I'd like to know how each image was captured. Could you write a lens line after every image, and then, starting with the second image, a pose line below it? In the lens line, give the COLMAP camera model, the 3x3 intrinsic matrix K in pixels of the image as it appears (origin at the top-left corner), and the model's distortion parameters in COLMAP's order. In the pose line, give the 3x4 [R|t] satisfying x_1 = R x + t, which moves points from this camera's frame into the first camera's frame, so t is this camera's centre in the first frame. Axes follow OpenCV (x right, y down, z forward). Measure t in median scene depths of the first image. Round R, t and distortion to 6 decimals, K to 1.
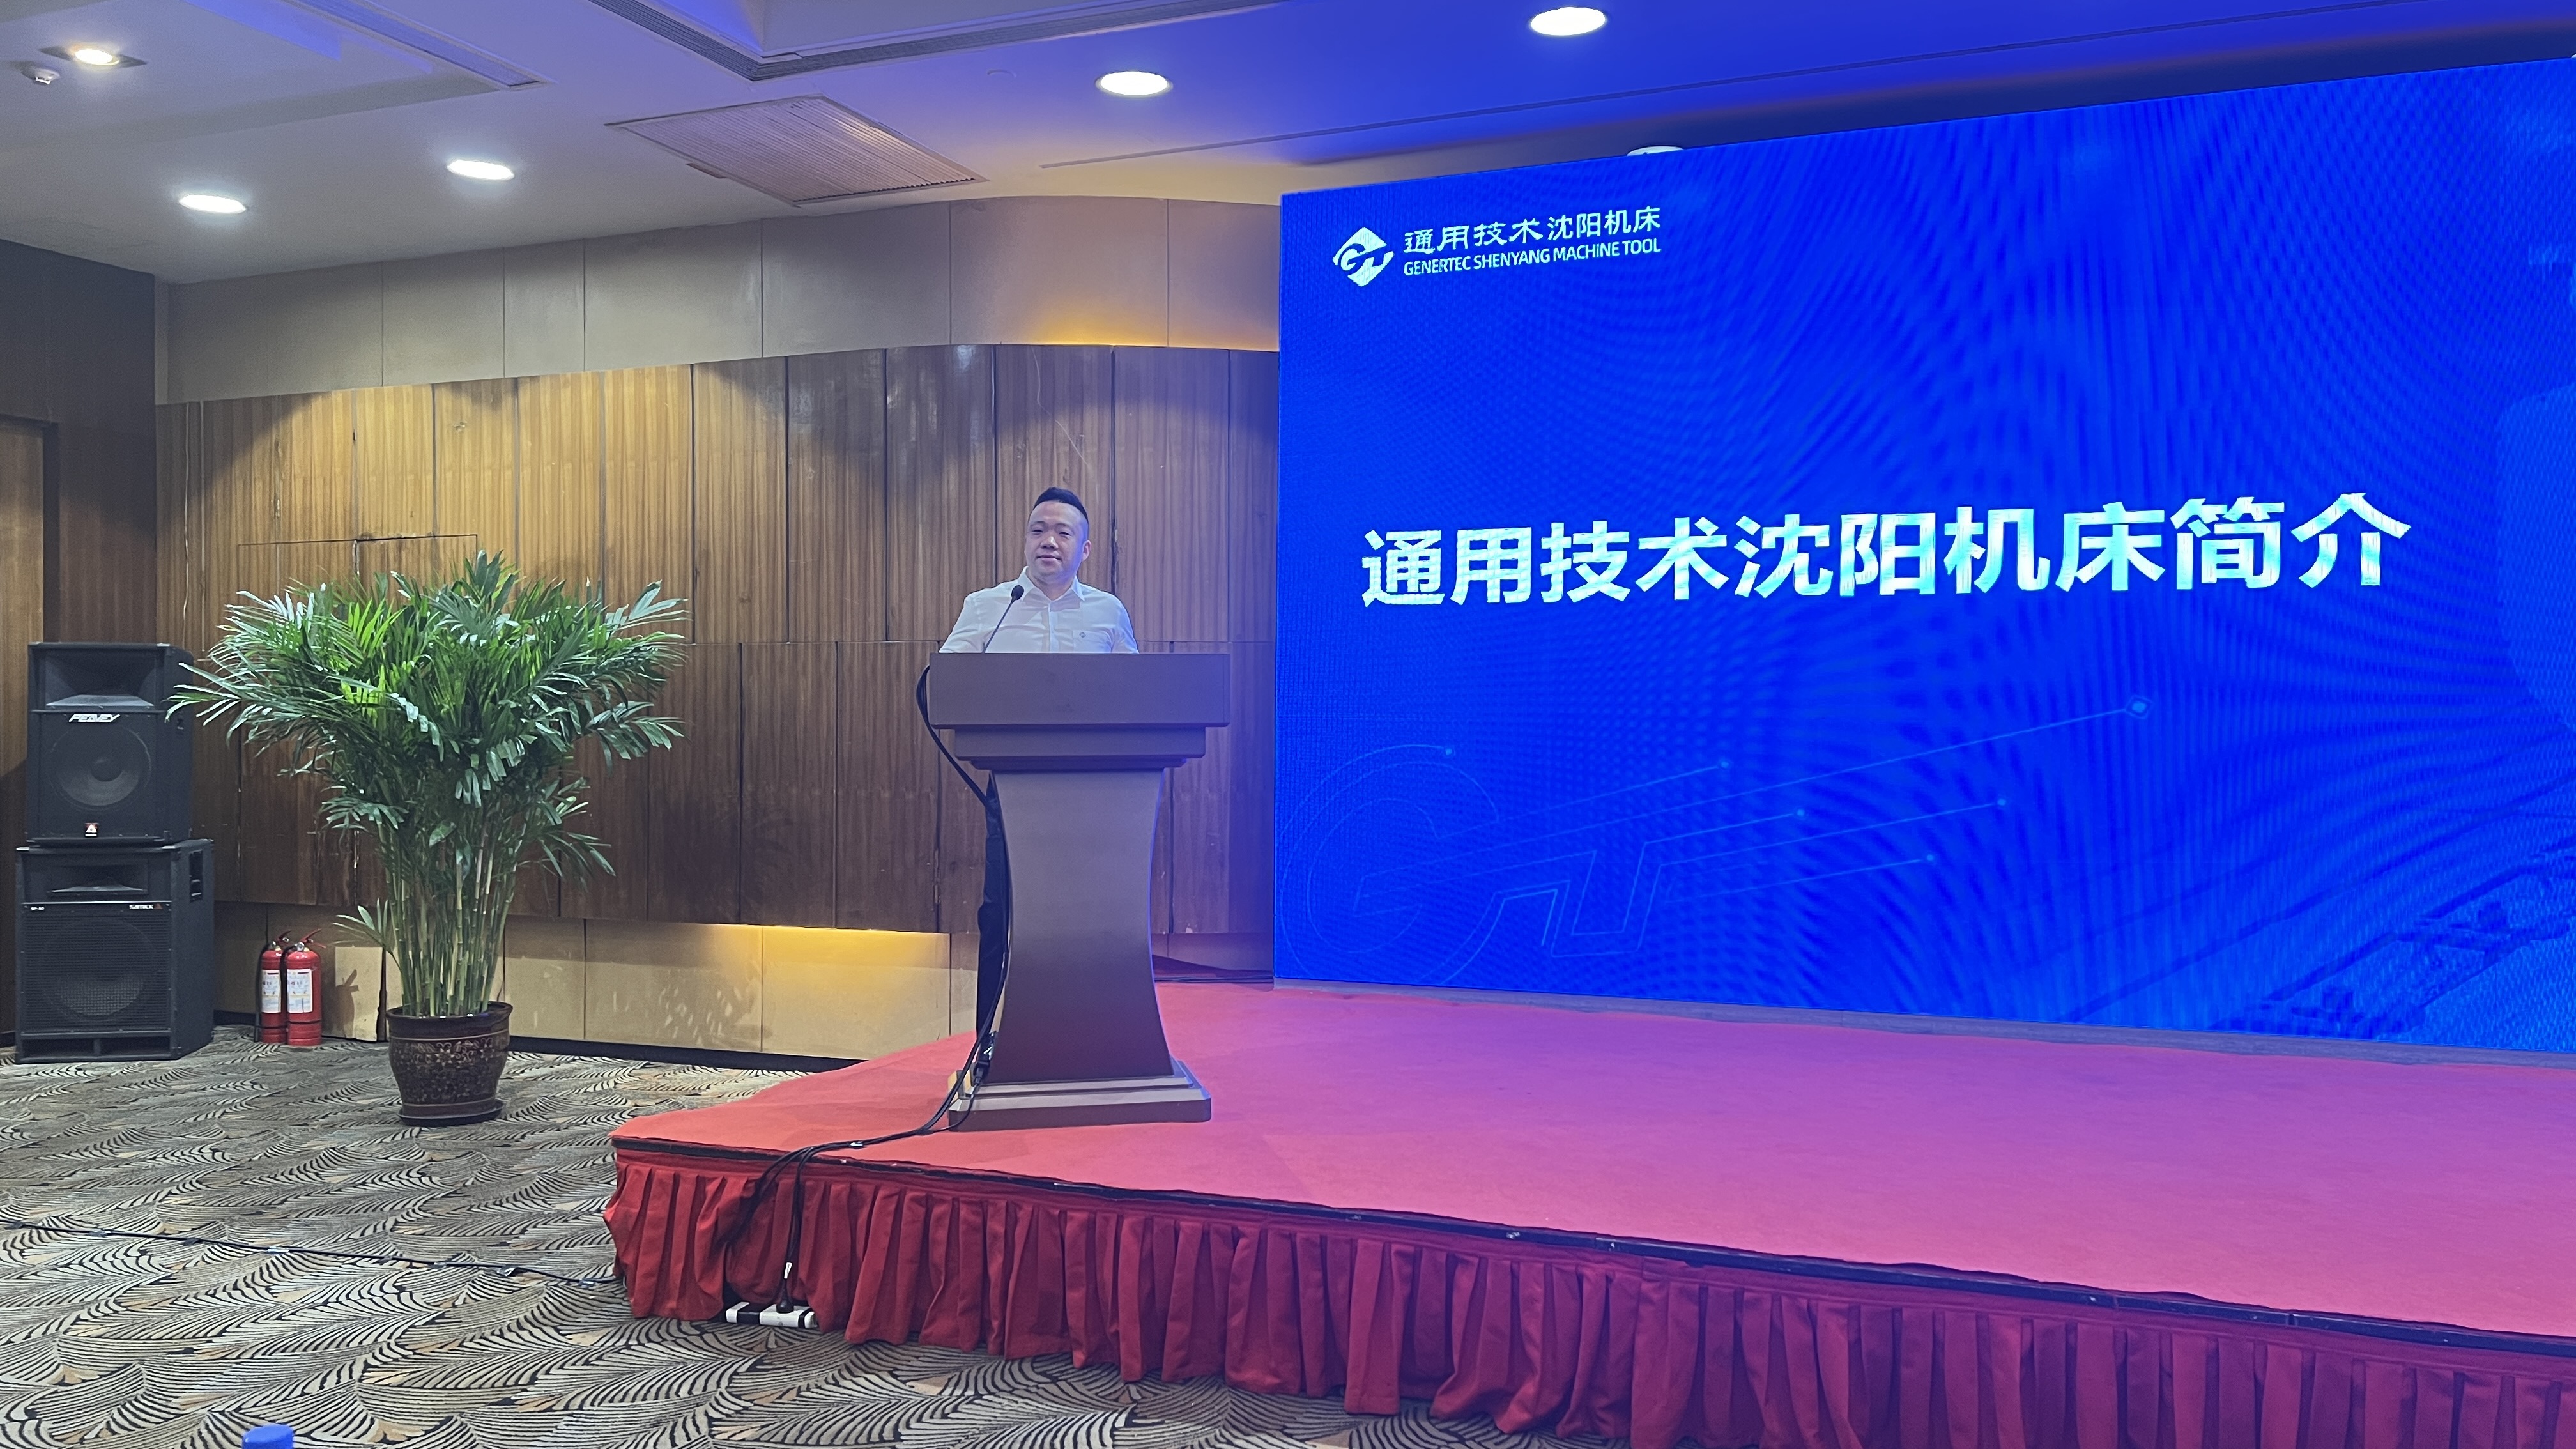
lens RADIAL K [[1824.5, 0, 1276.9], [0, 1824.5, 766.6], [0, 0, 1]] dist [-0.003338, -0.005143]
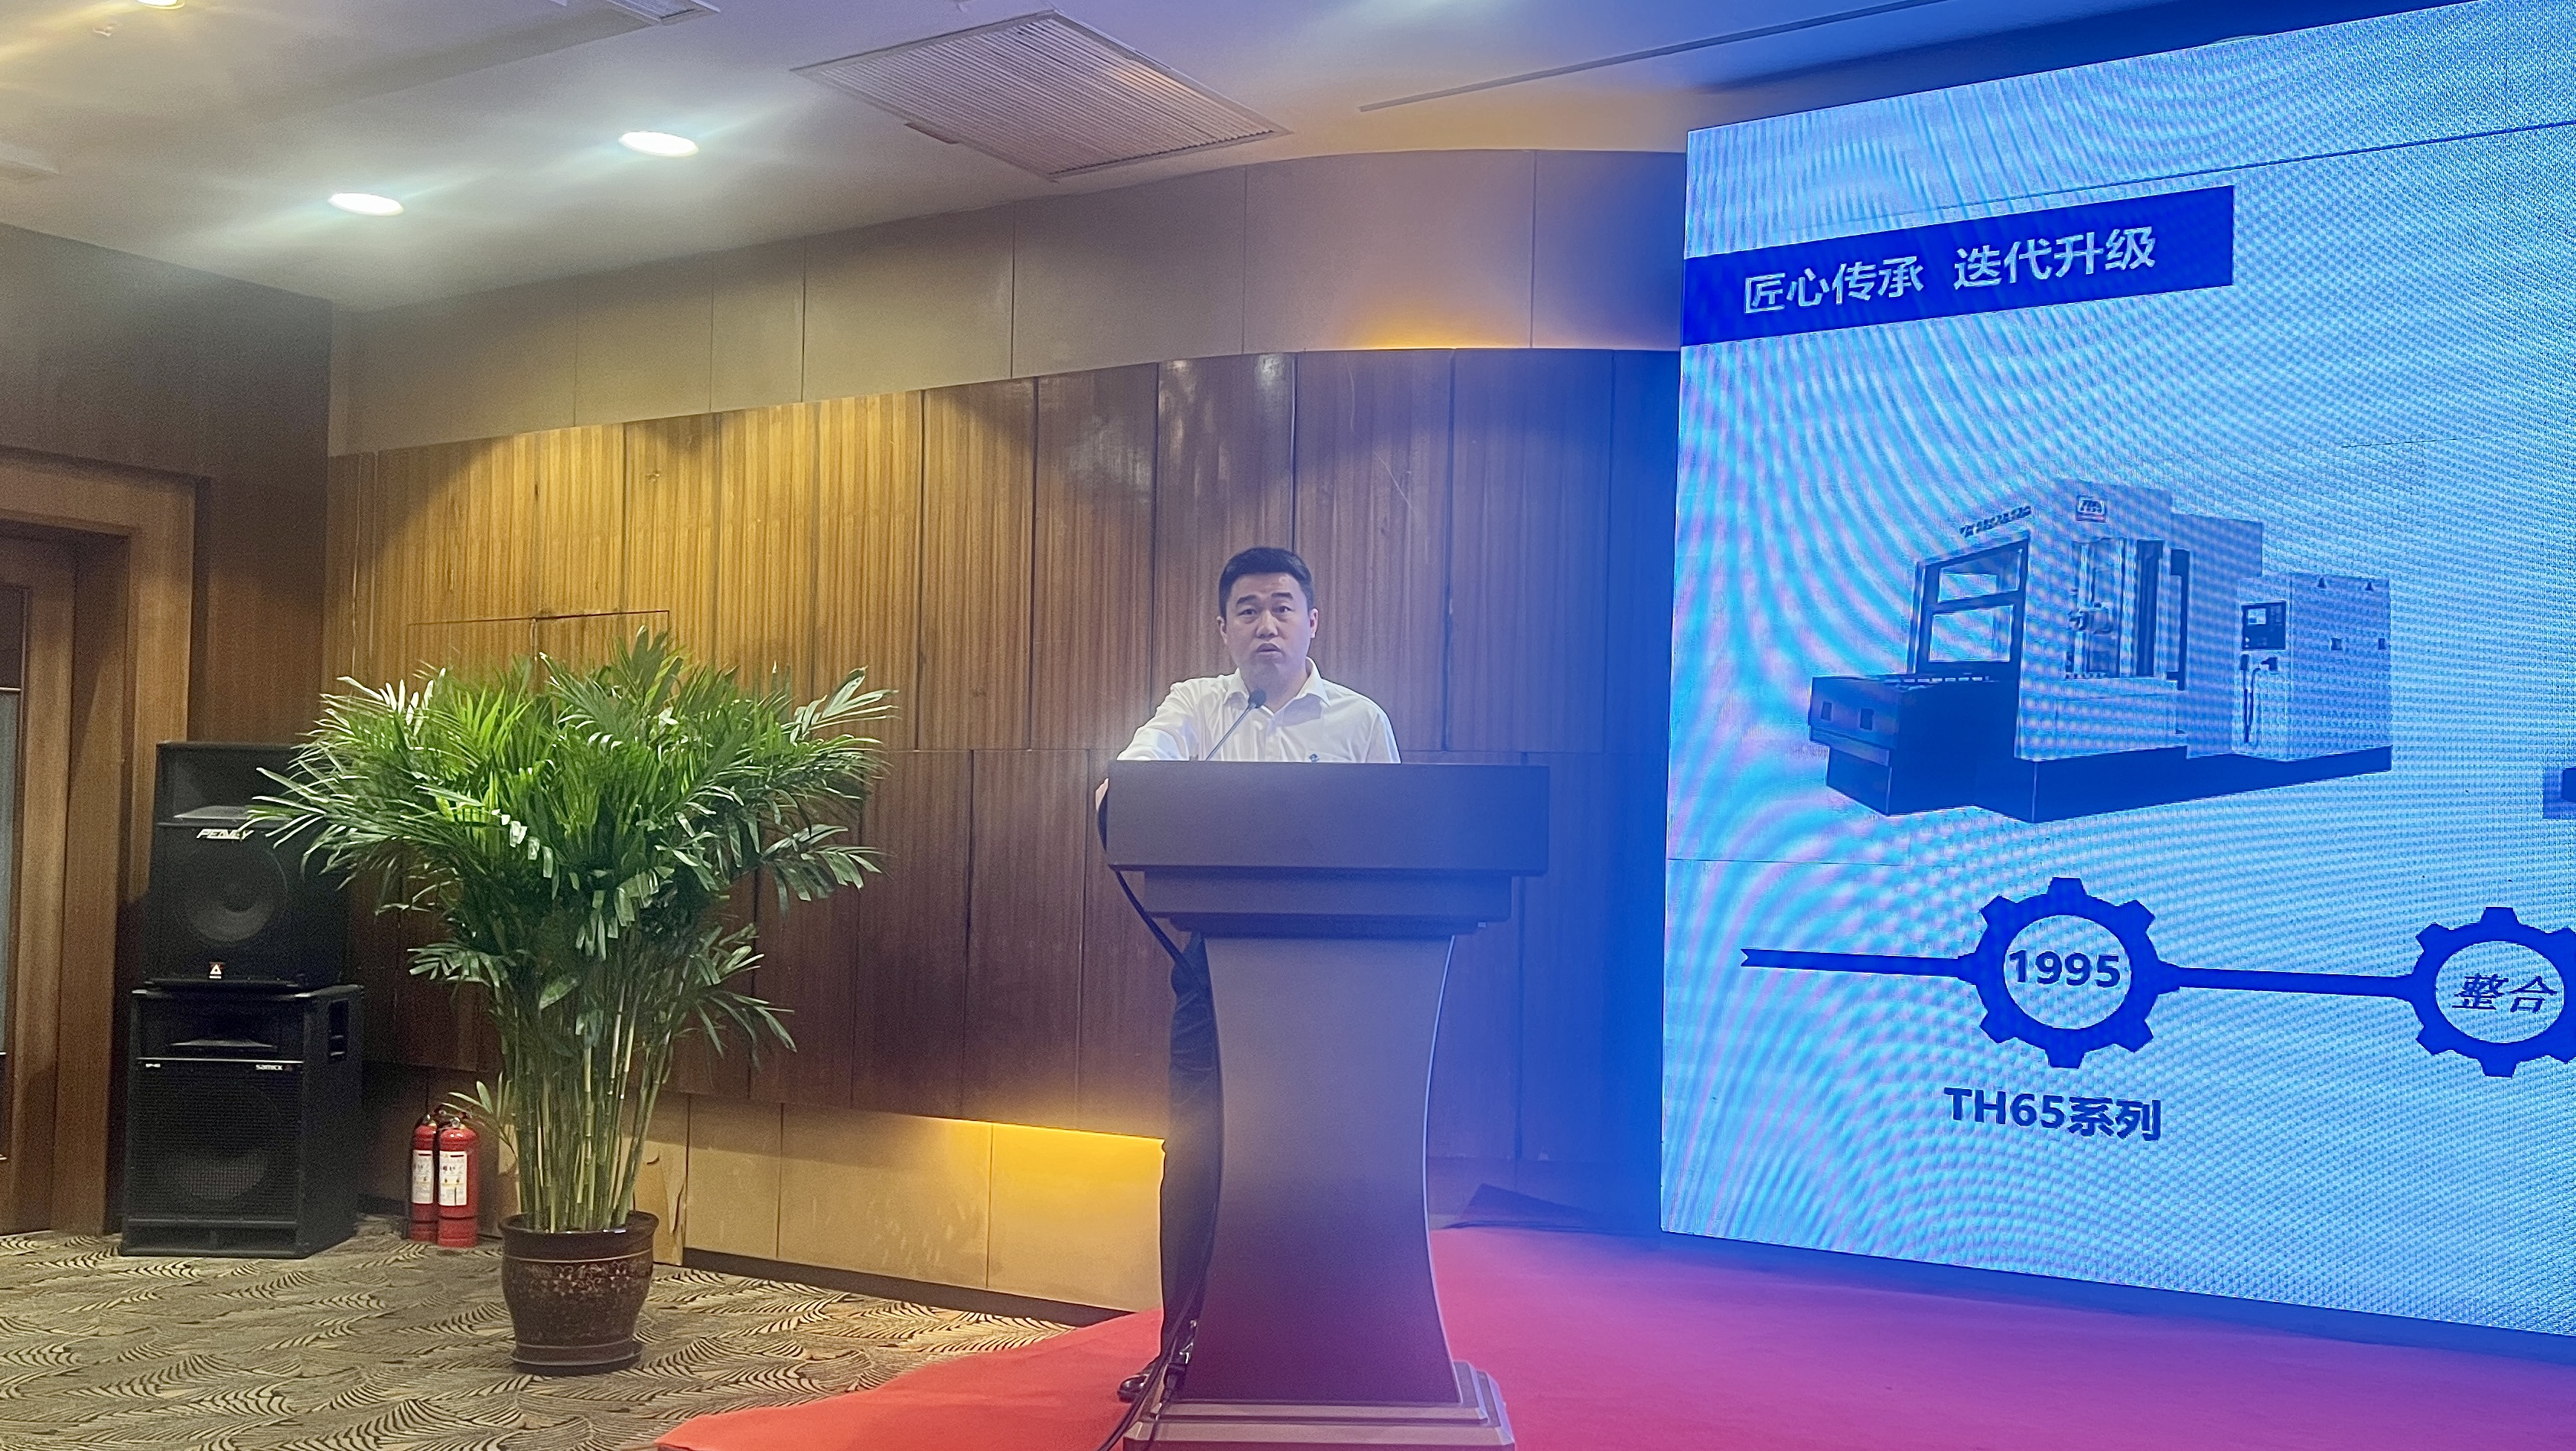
lens RADIAL K [[2189.6, 0, 1361.8], [0, 2189.6, 791.4], [0, 0, 1]] dist [0.007441, 0.006425]
pose [[0.983764, 0.013725, -0.178939, 0.032010], [-0.023398, 0.998370, -0.052057, -0.006804], [0.177933, 0.055398, 0.982482, 0.132683]]
